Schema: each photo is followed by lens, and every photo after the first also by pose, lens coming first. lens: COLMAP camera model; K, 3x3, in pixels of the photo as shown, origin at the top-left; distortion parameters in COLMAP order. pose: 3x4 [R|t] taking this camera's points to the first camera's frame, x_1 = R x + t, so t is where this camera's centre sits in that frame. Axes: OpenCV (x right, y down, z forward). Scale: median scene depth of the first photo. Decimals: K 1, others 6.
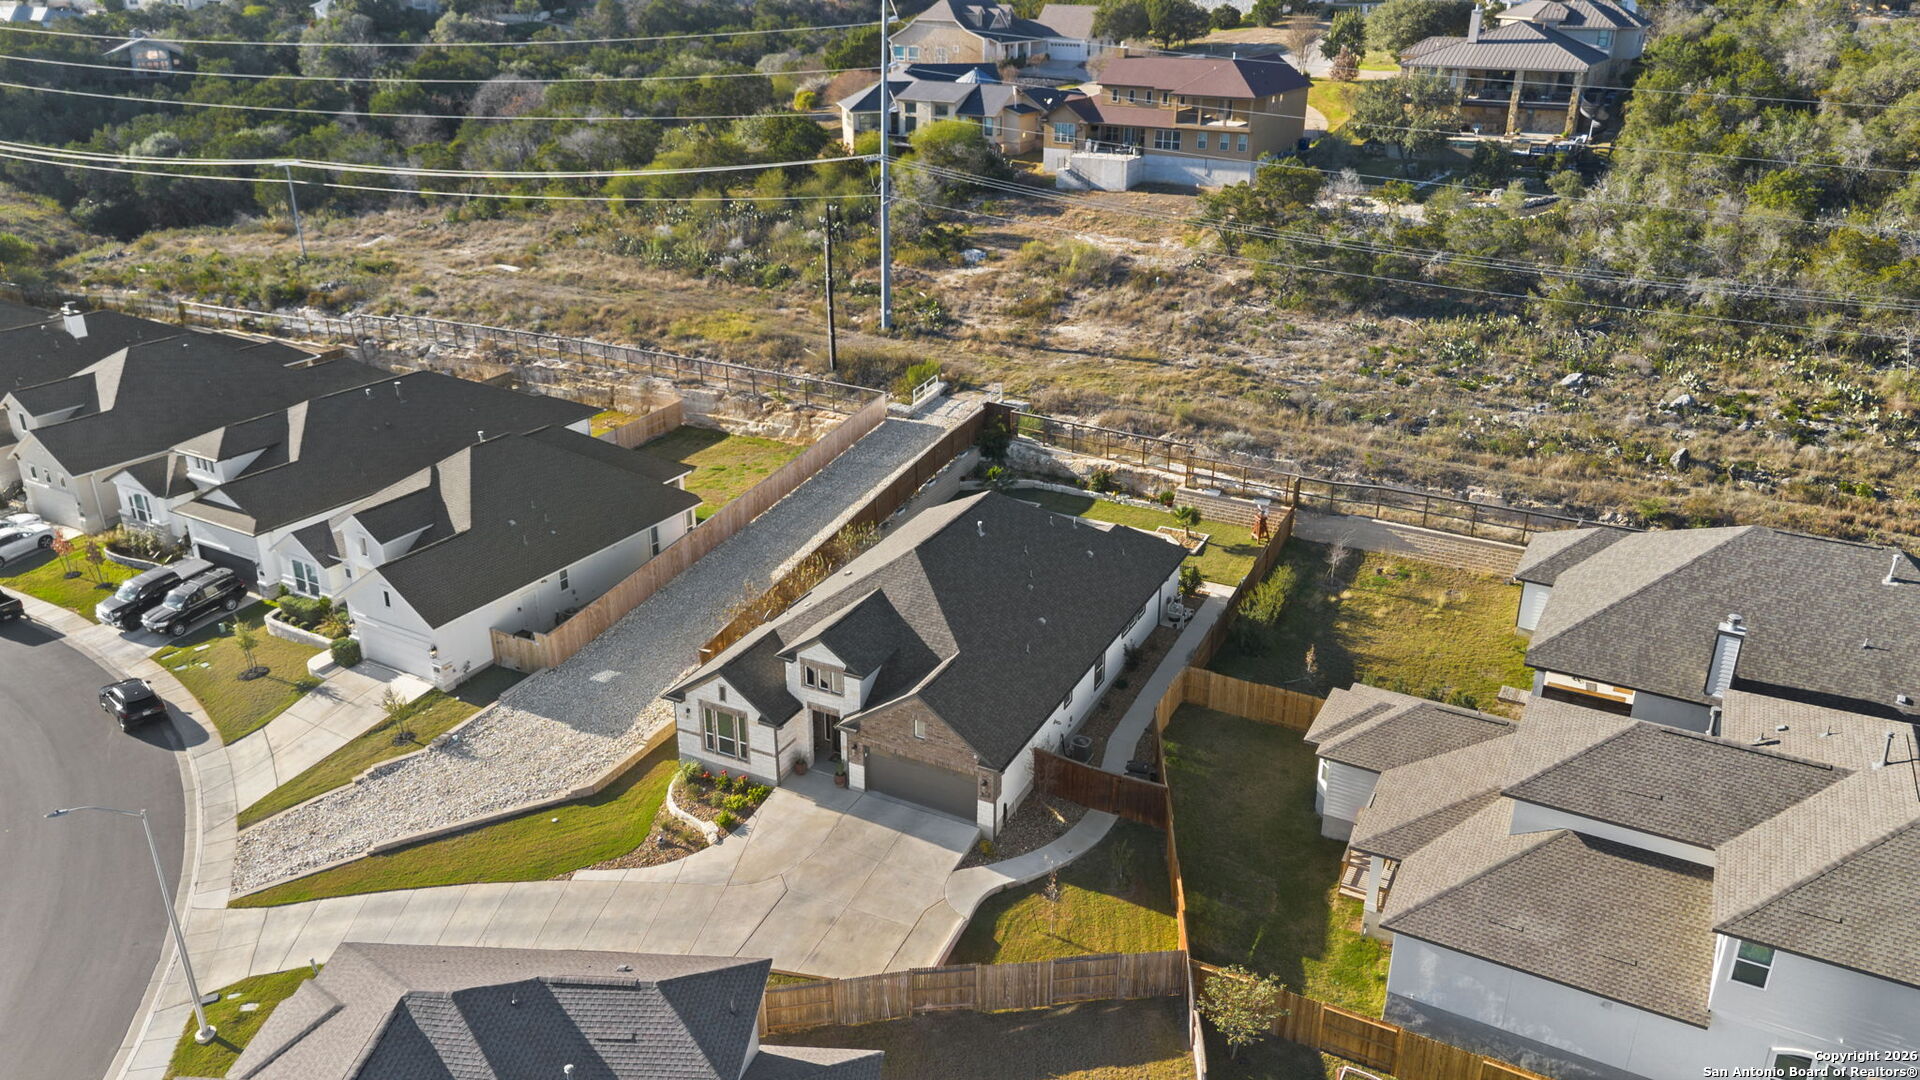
lens RADIAL K [[1362.9, 0, 979.7], [0, 1362.9, 542.1], [0, 0, 1]] dist [0.054461, -0.044577]
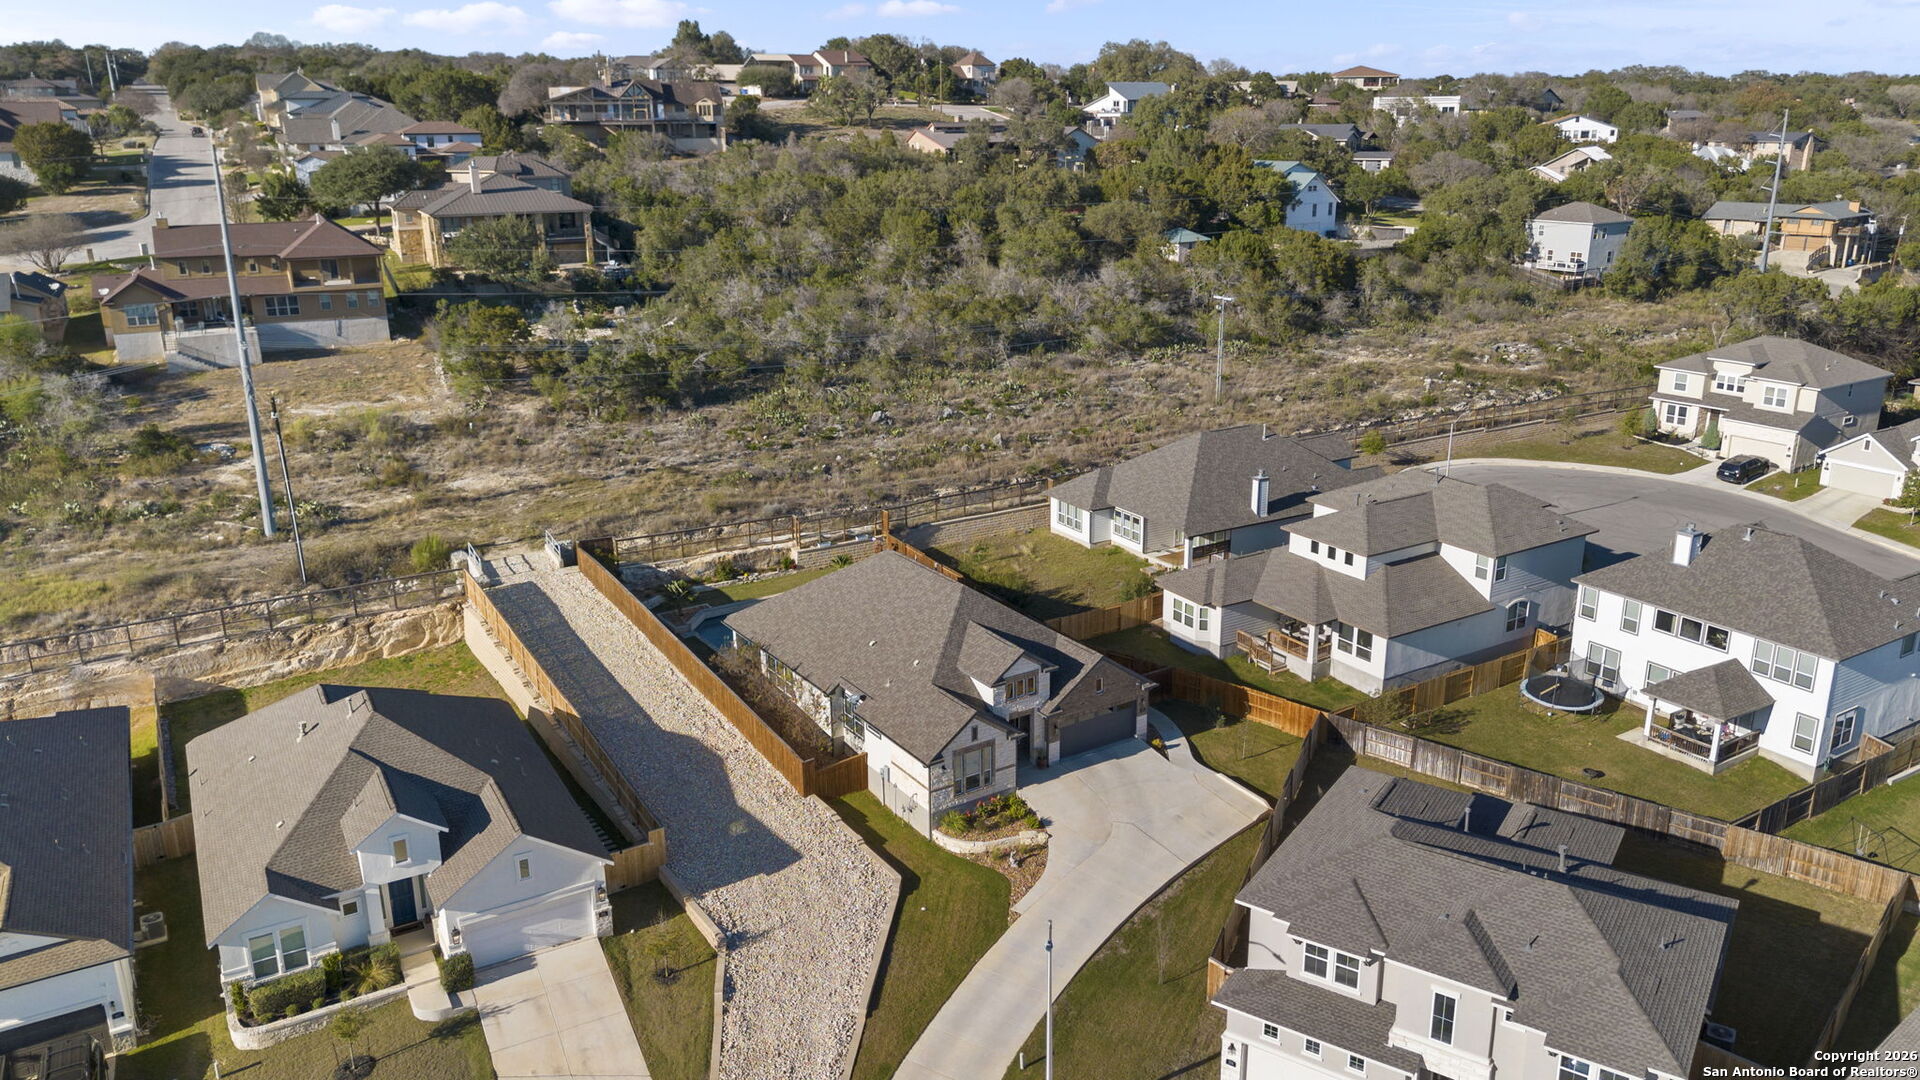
lens RADIAL K [[1362.9, 0, 978.8], [0, 1362.9, 538.1], [0, 0, 1]] dist [0.054461, -0.044577]
pose [[0.497806, -0.266300, 0.825393, -0.633912], [0.350188, 0.932383, 0.089615, -0.085081], [-0.793446, 0.244432, 0.557401, 0.176226]]
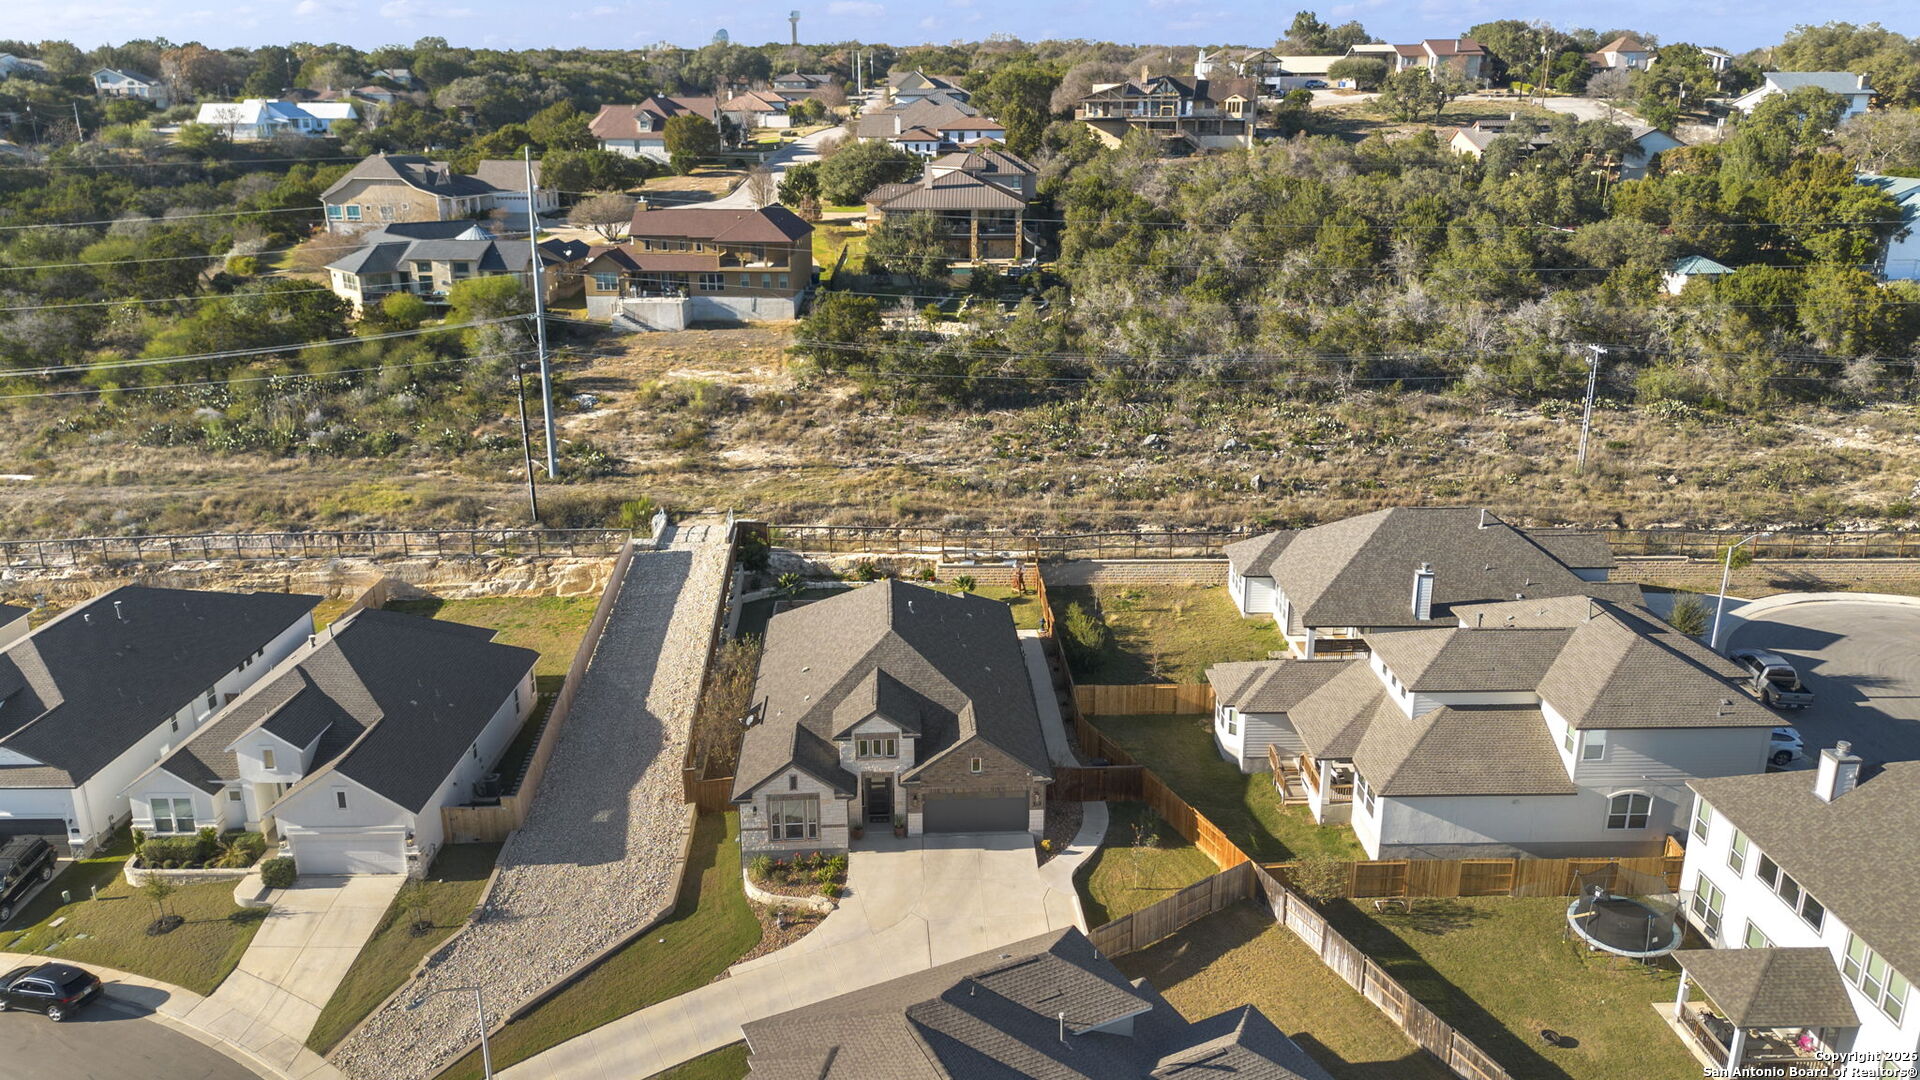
lens RADIAL K [[1362.9, 0, 983.9], [0, 1362.9, 531.0], [0, 0, 1]] dist [0.054461, -0.044577]
pose [[0.864699, -0.156145, 0.477404, -0.321386], [0.201350, 0.978501, -0.044656, -0.006195], [-0.460167, 0.134739, 0.877549, -0.054264]]
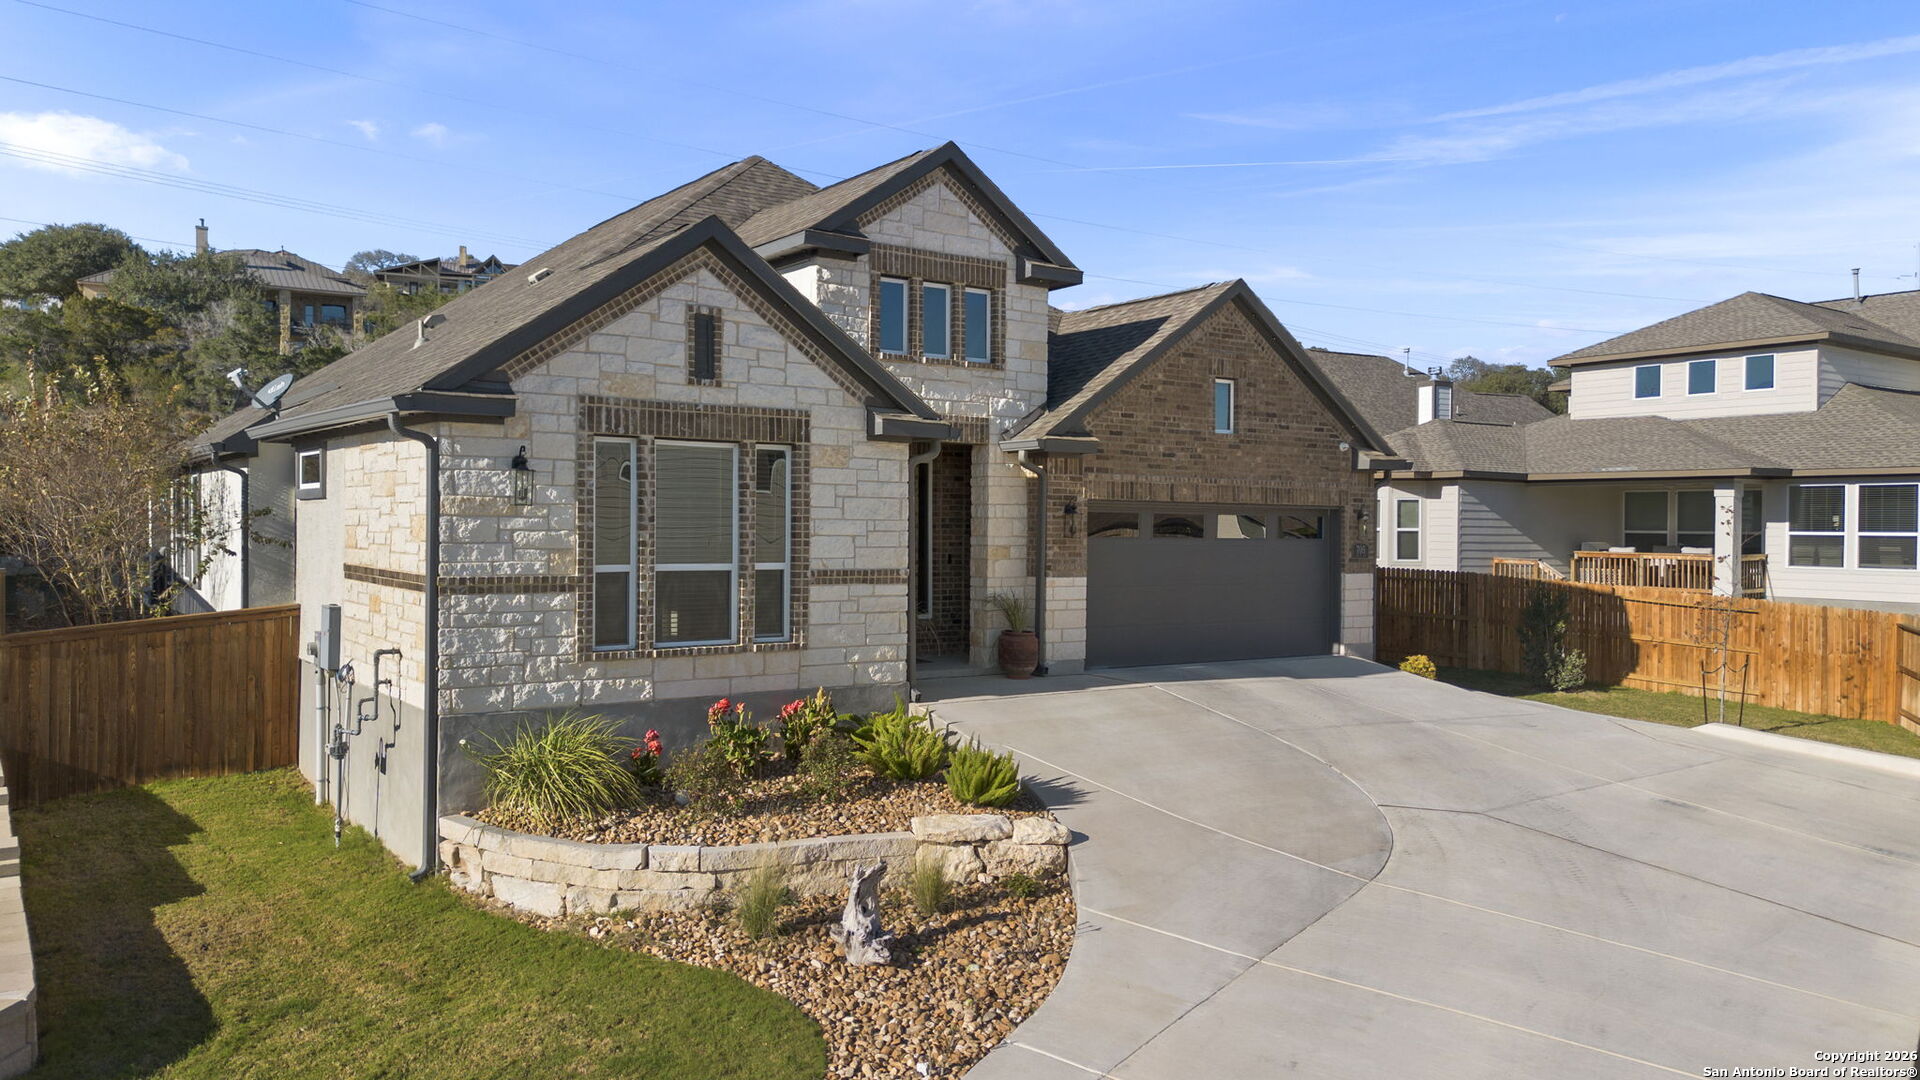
lens RADIAL K [[1362.9, 0, 970.6], [0, 1362.9, 534.8], [0, 0, 1]] dist [0.054461, -0.044577]
pose [[0.469362, -0.004592, 0.882994, -0.218527], [0.347097, 0.920449, -0.179715, 0.115866], [-0.811926, 0.390836, 0.433617, 0.499143]]
